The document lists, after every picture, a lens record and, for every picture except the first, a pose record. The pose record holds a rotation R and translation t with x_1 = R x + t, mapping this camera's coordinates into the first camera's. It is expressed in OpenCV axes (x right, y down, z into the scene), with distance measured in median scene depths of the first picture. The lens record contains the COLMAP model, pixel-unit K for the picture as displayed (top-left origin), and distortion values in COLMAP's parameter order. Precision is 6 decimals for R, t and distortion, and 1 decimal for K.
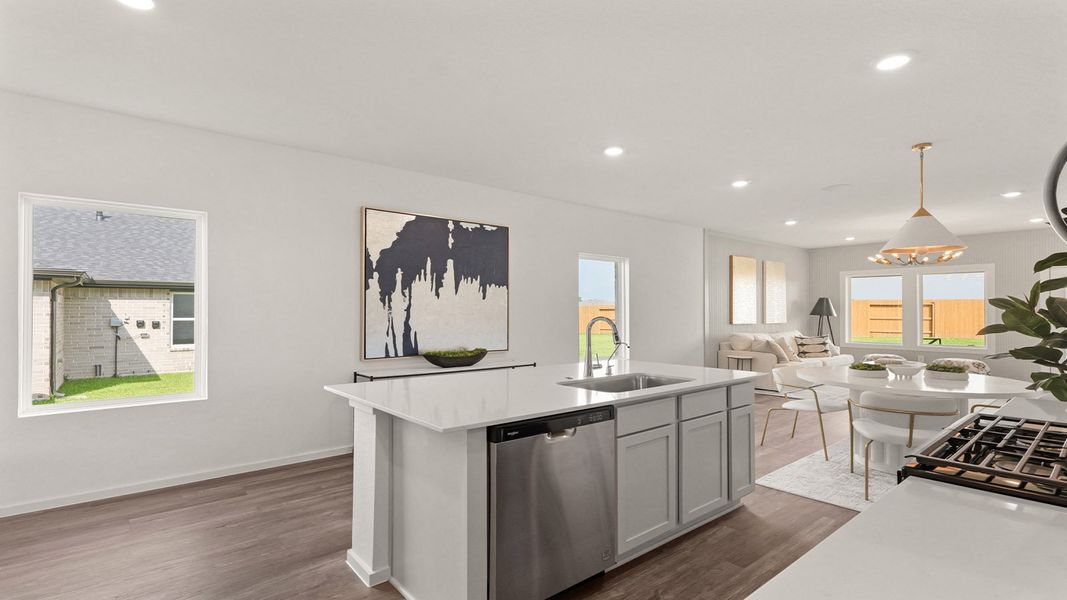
lens RADIAL K [[499.4, 0, 539.9], [0, 499.4, 303.1], [0, 0, 1]] dist [0.012907, 0.000383]
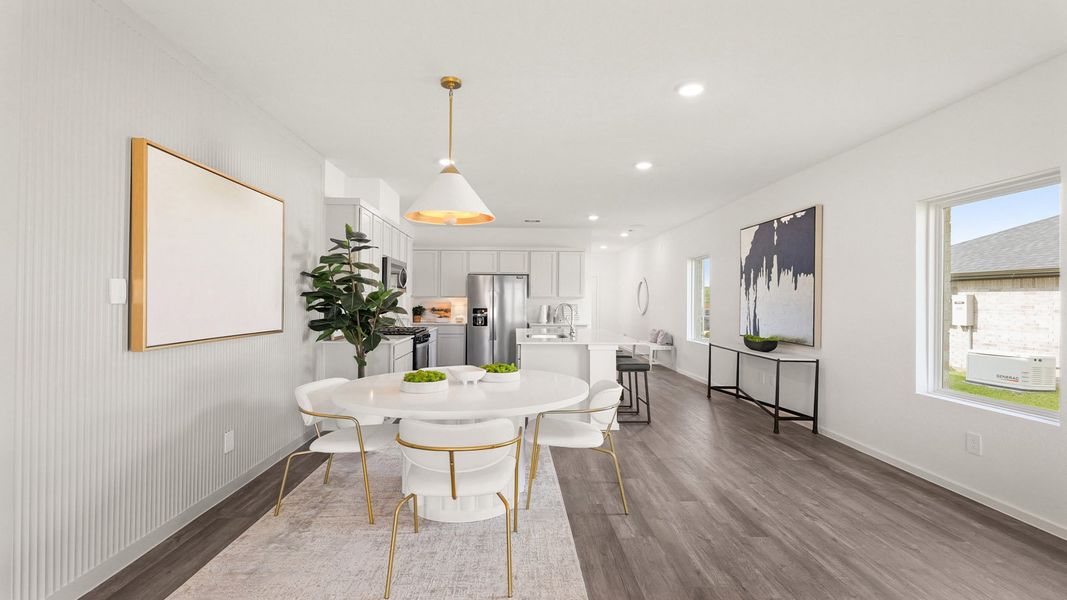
lens RADIAL K [[511.7, 0, 533.5], [0, 511.7, 300.0], [0, 0, 1]] dist [-0.001962, 0.000148]
pose [[-0.621381, -0.008634, -0.783461, 0.989270], [0.002064, 0.999918, -0.012657, 0.023832], [0.783506, -0.009482, -0.621312, 1.224112]]
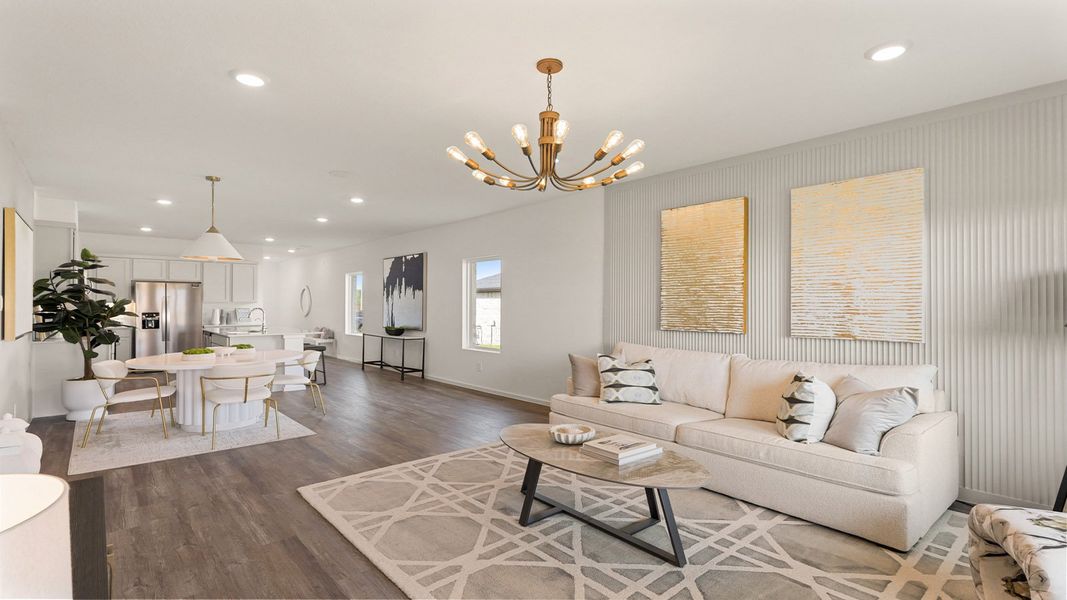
lens RADIAL K [[499.4, 0, 539.9], [0, 499.4, 303.1], [0, 0, 1]] dist [0.012907, 0.000383]
pose [[0.010036, -0.006283, -0.999930, 1.585968], [0.011146, 0.999919, -0.006171, 0.022058], [0.999888, -0.011083, 0.010105, 1.414374]]
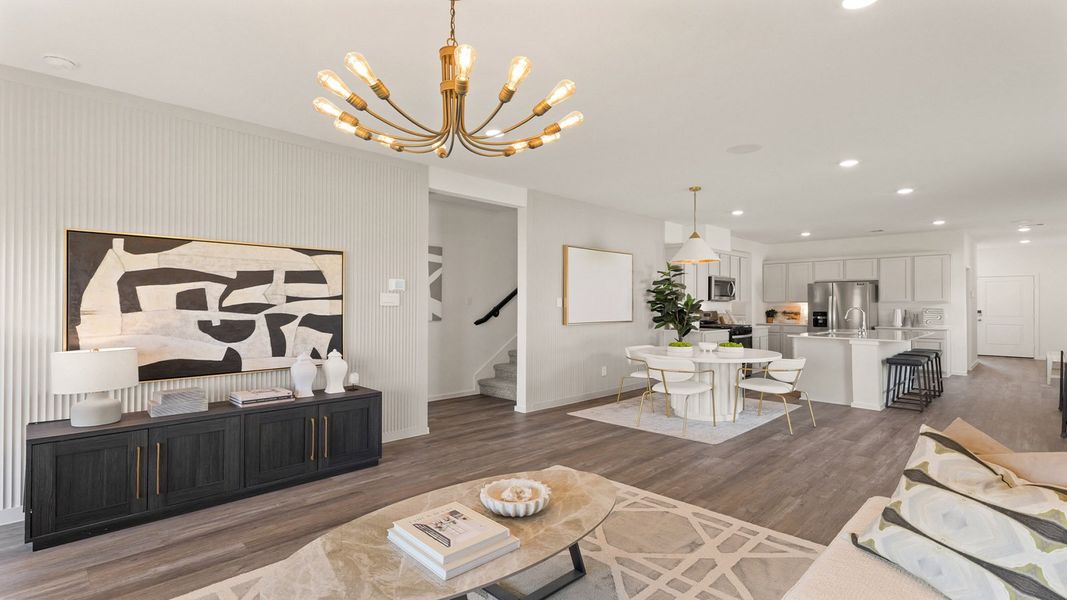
lens RADIAL K [[496.3, 0, 523.5], [0, 496.3, 301.6], [0, 0, 1]] dist [0.003107, 0.000182]
pose [[-0.997734, -0.005343, -0.067065, 1.029000], [-0.004205, 0.999845, -0.017100, 0.027962], [0.067146, -0.016779, -0.997602, 1.831380]]
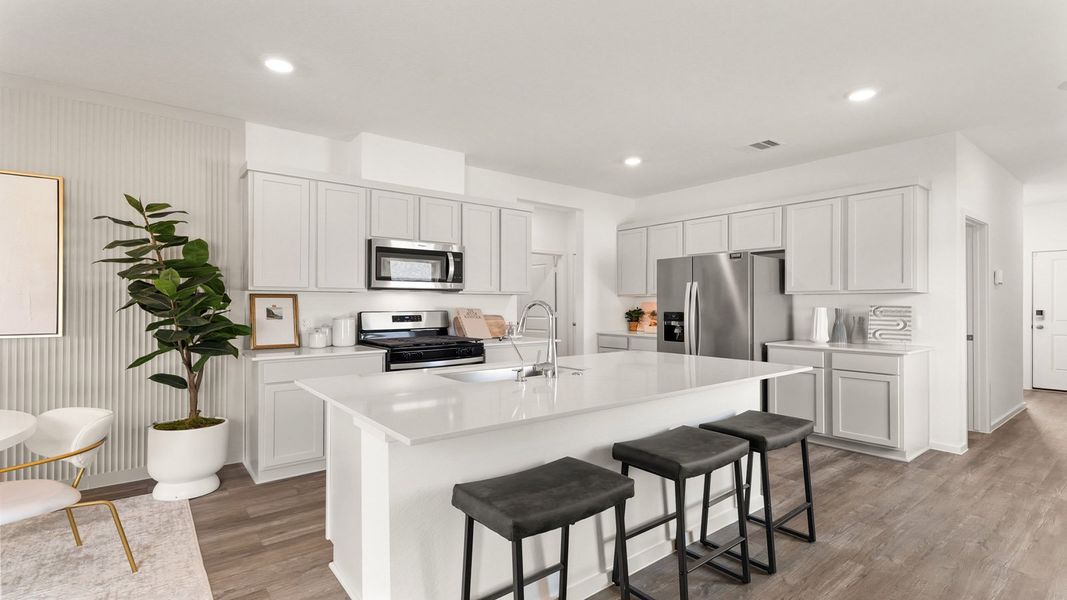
lens RADIAL K [[496.3, 0, 523.5], [0, 496.3, 301.6], [0, 0, 1]] dist [0.003107, 0.000182]
pose [[-0.998810, -0.003056, 0.048670, 0.050972], [-0.003851, 0.999860, -0.016257, 0.024784], [-0.048614, -0.016426, -0.998683, 1.039820]]
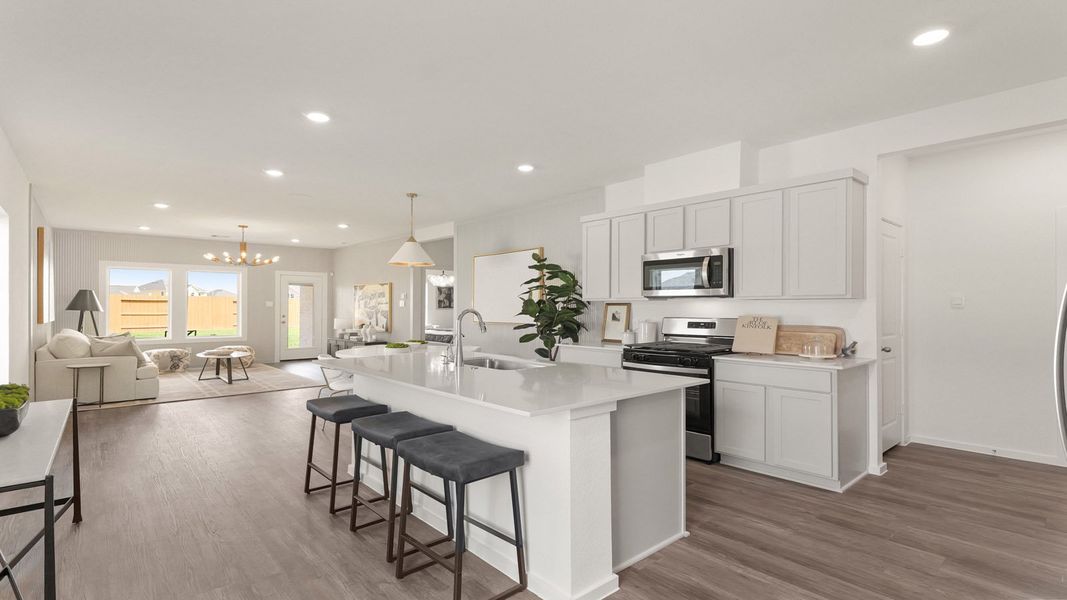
lens RADIAL K [[488.1, 0, 533.5], [0, 488.1, 300.0], [0, 0, 1]] dist [-0.003070, -0.000373]
pose [[-0.022024, 0.013882, 0.999661, -0.549188], [-0.015341, 0.999781, -0.014222, 0.013564], [-0.999640, -0.015649, -0.021806, 0.514809]]
